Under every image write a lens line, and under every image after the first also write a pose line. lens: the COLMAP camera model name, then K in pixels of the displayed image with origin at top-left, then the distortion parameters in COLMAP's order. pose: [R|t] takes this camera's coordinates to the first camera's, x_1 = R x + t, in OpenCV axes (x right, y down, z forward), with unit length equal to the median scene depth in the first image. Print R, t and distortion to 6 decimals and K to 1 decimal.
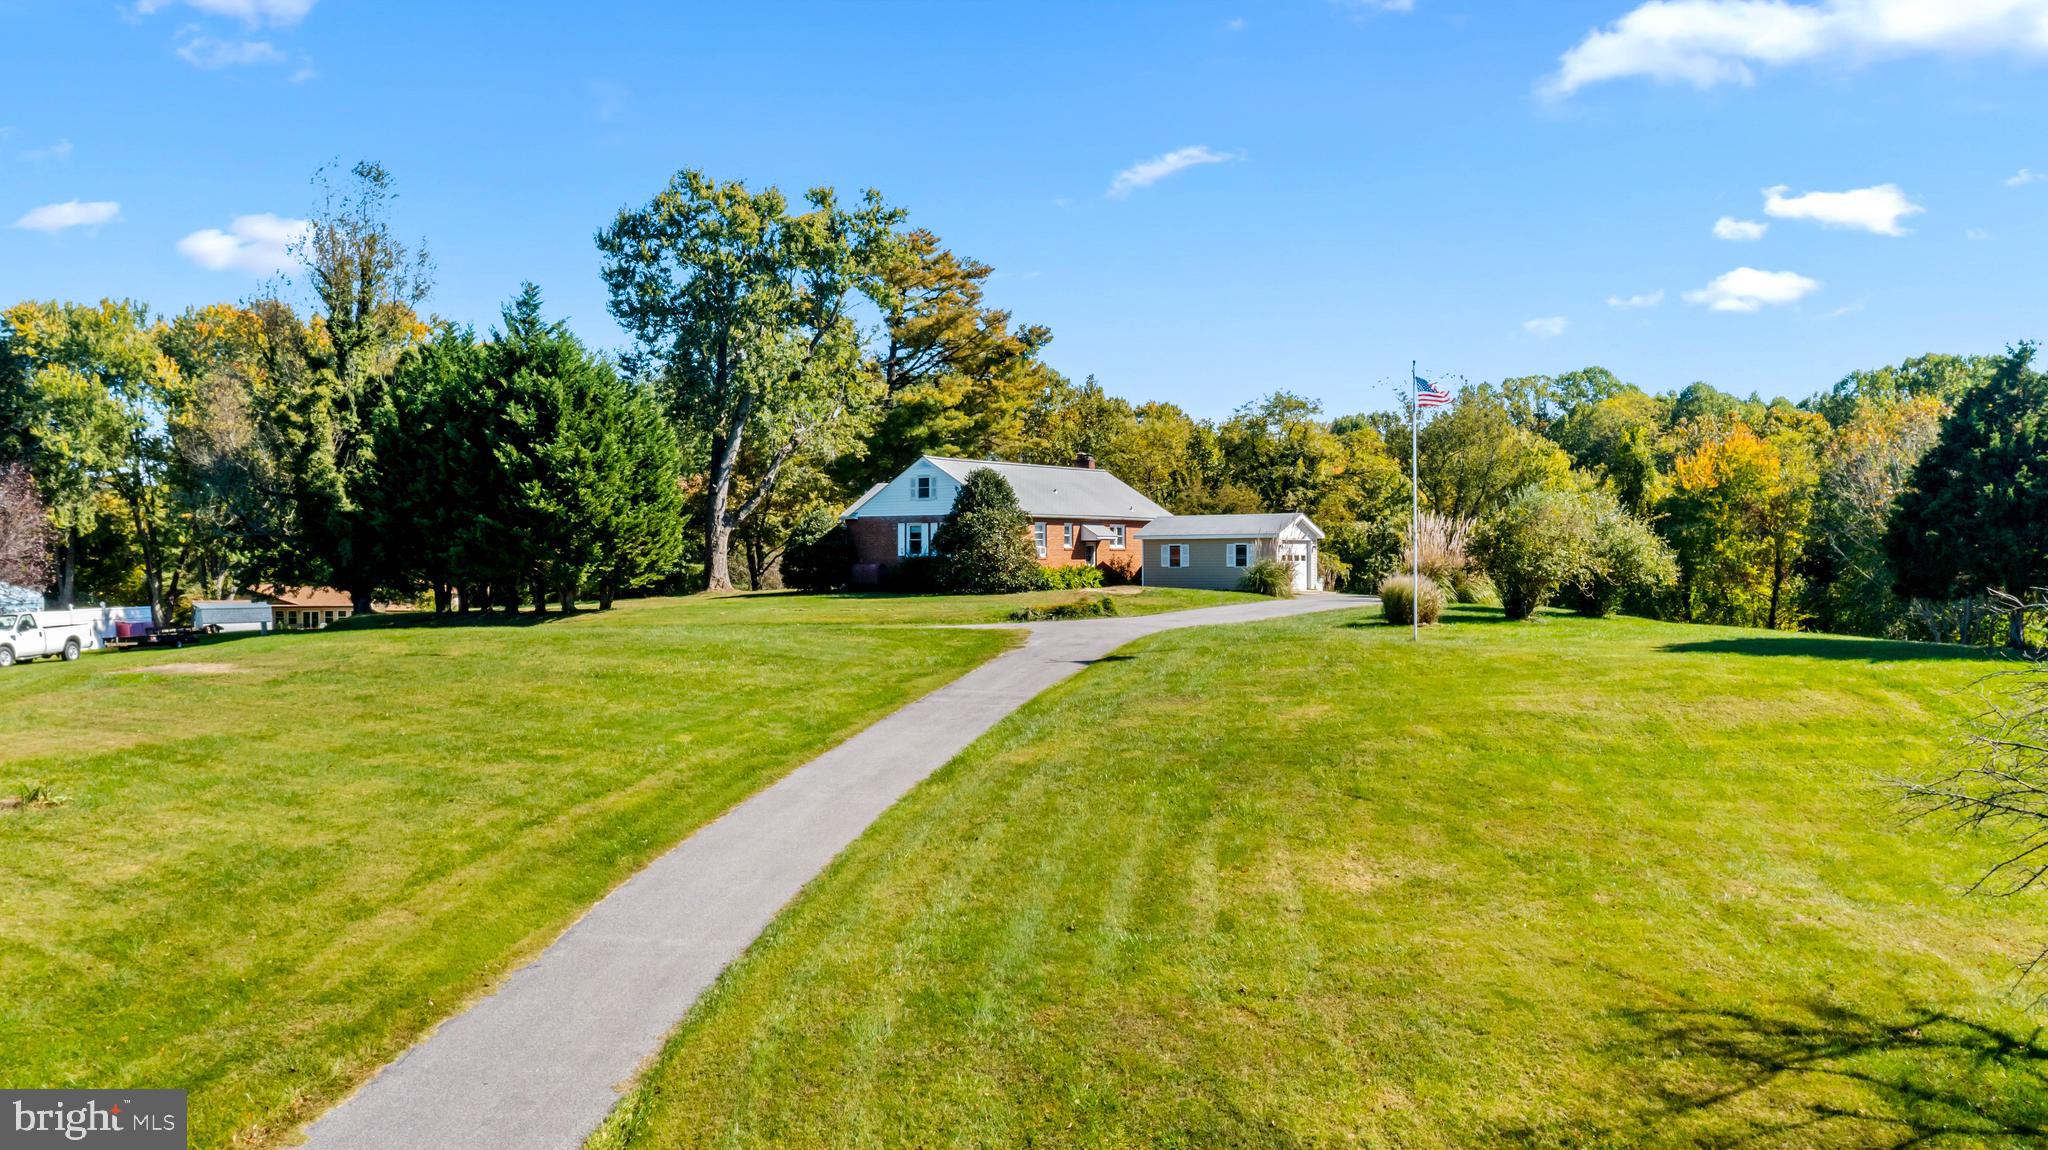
lens RADIAL K [[1660.6, 0, 1029.2], [0, 1660.6, 570.5], [0, 0, 1]] dist [-0.003261, 0.003751]
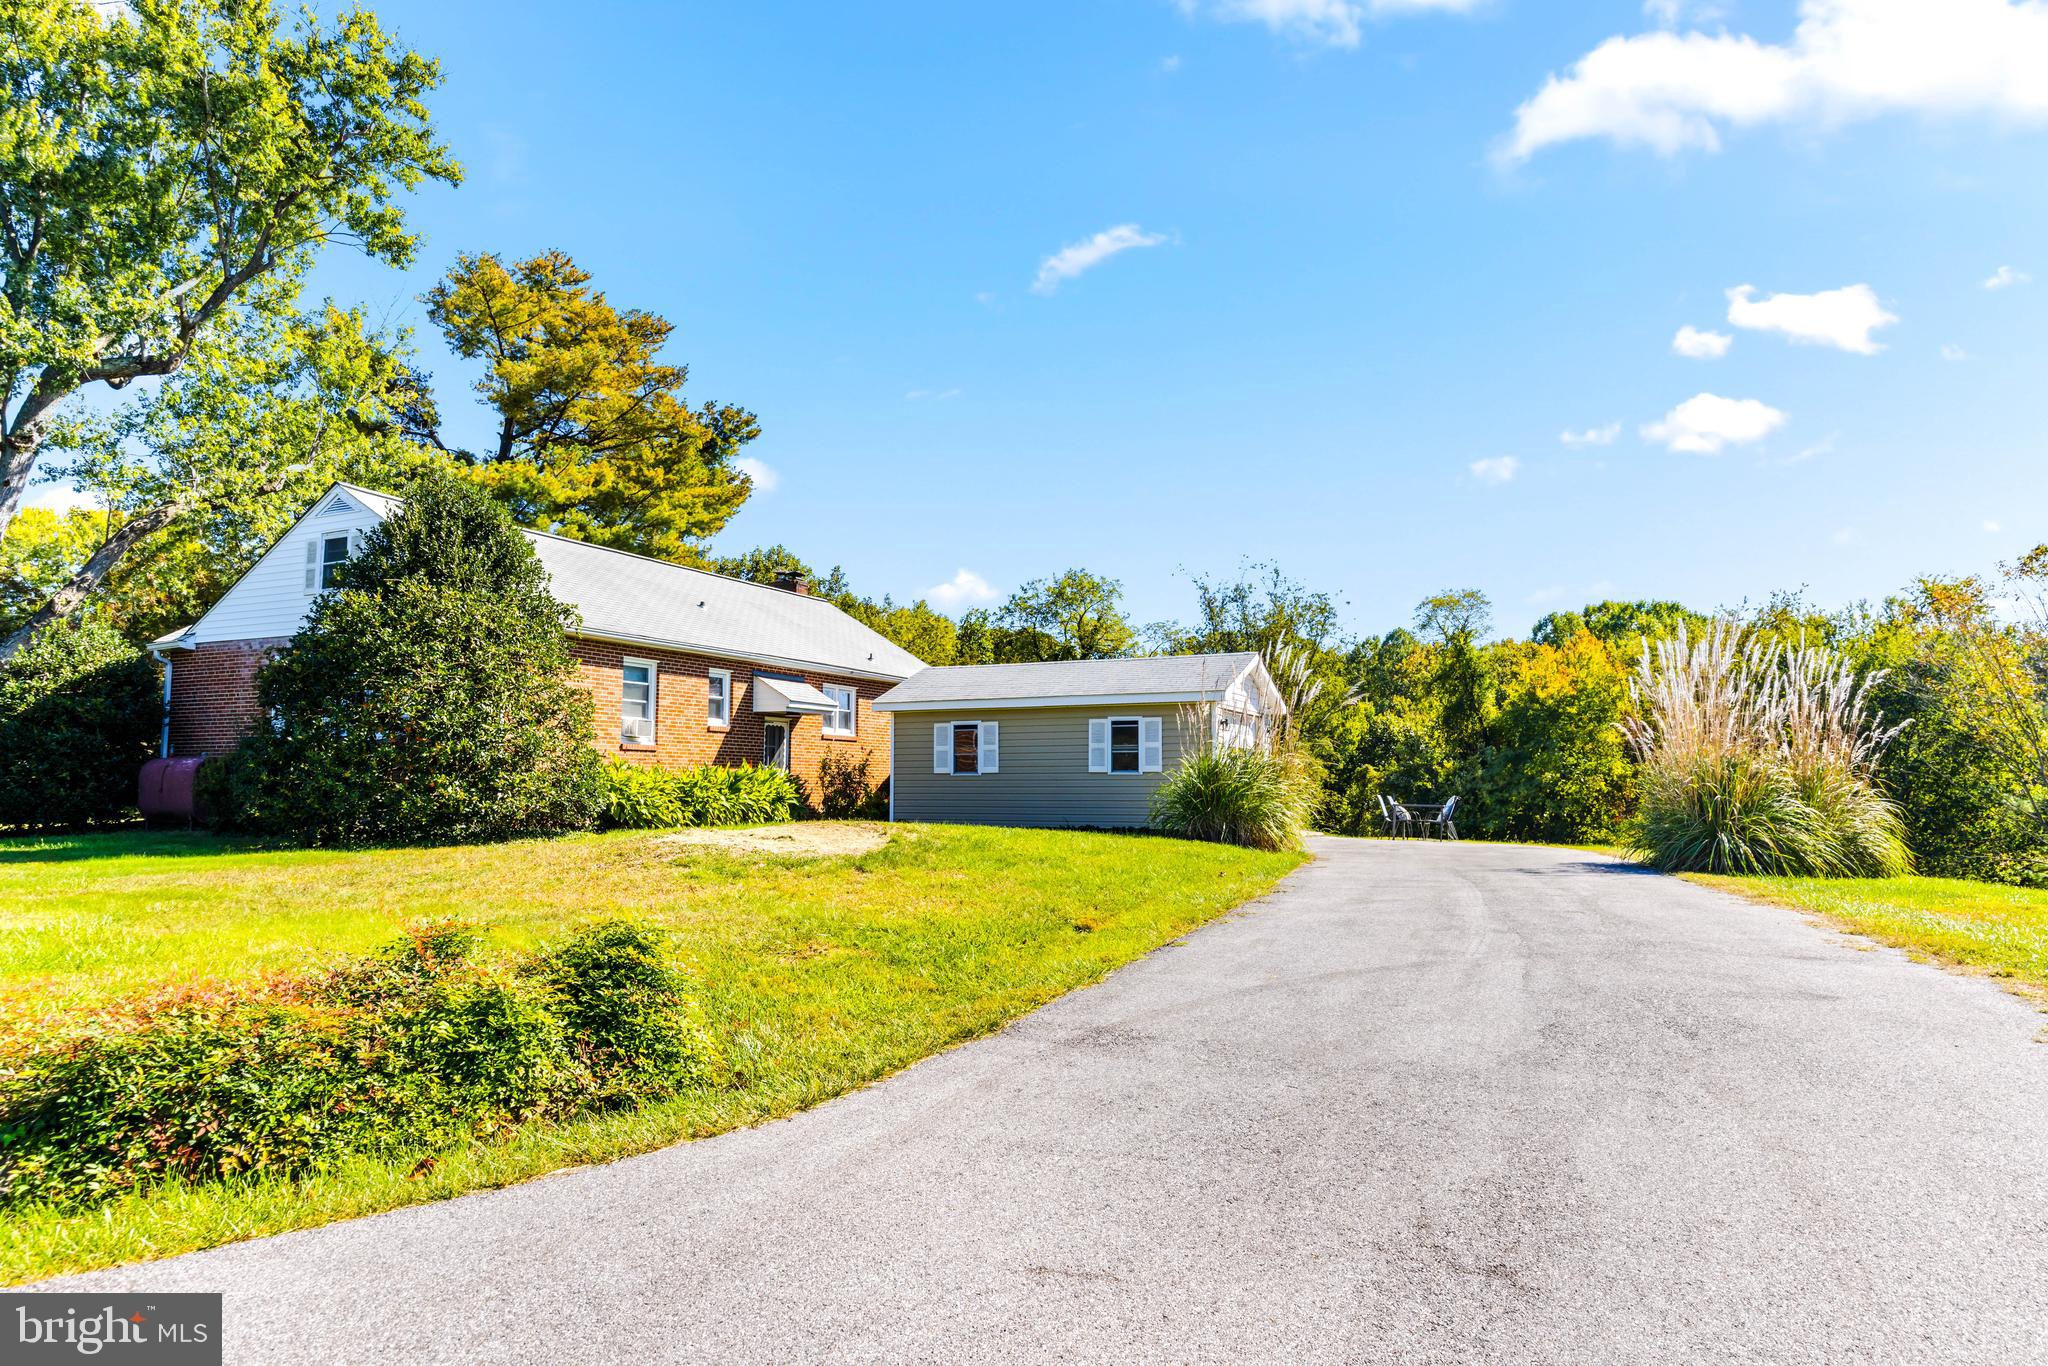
lens RADIAL K [[1218.0, 0, 1045.2], [0, 1218.0, 685.9], [0, 0, 1]] dist [0.000689, -0.000084]
pose [[0.982900, 0.022509, 0.182760, 0.045350], [-0.006195, 0.995981, -0.089354, 0.003201], [-0.184037, 0.086694, 0.979089, 0.623732]]
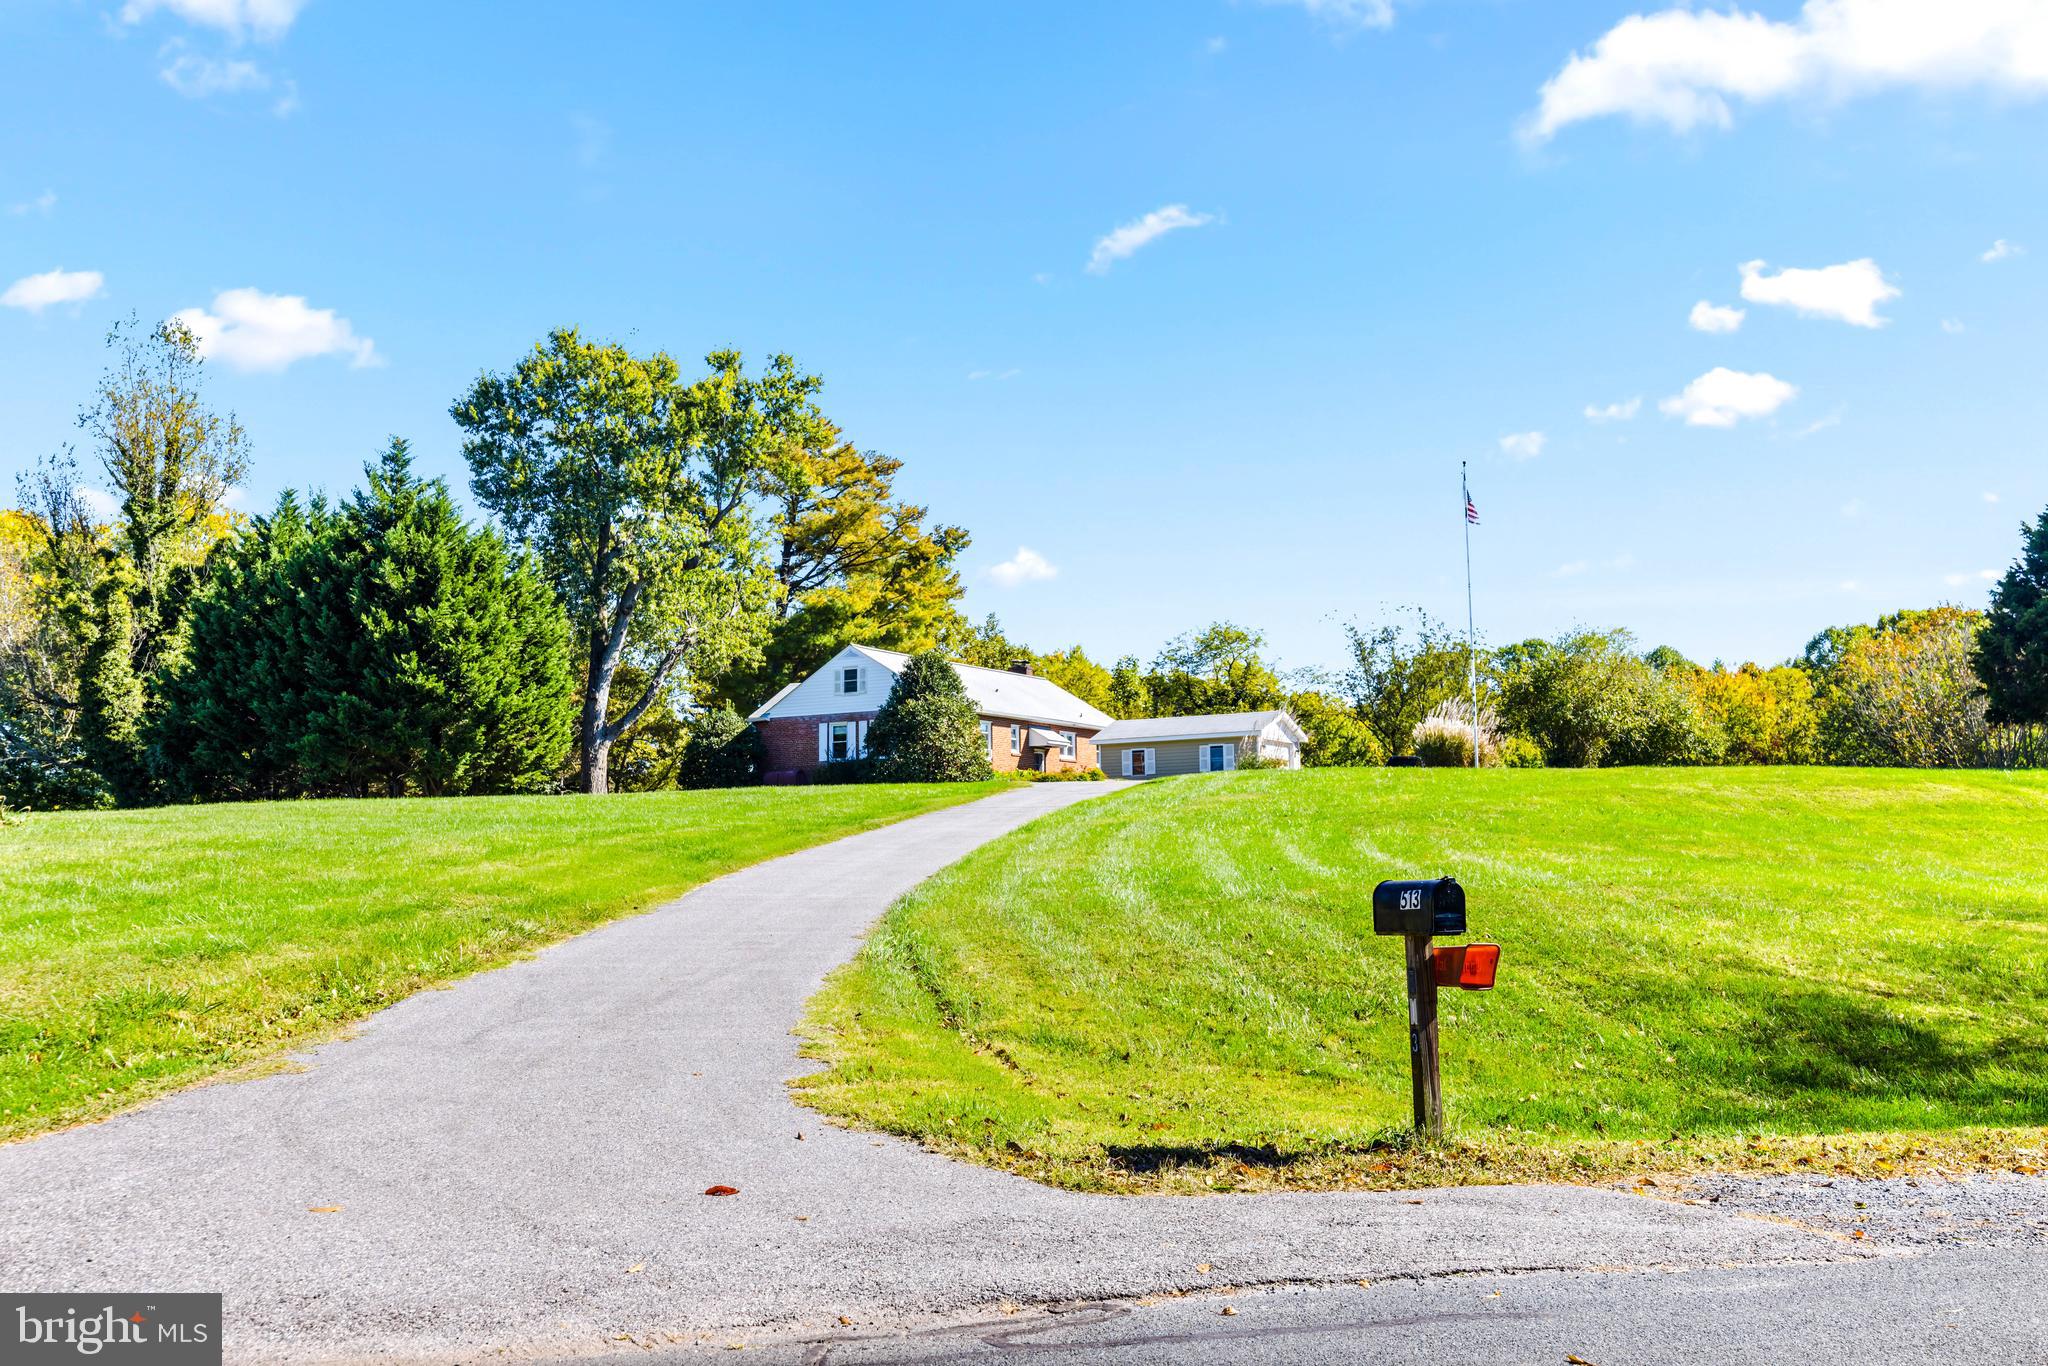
lens RADIAL K [[1991.1, 0, 1028.6], [0, 1991.1, 685.9], [0, 0, 1]] dist [-0.019794, 0.000000]
pose [[0.996378, 0.003129, 0.084974, -0.053491], [0.006561, 0.993514, -0.113519, 0.064056], [-0.084778, 0.113666, 0.989895, -0.029582]]
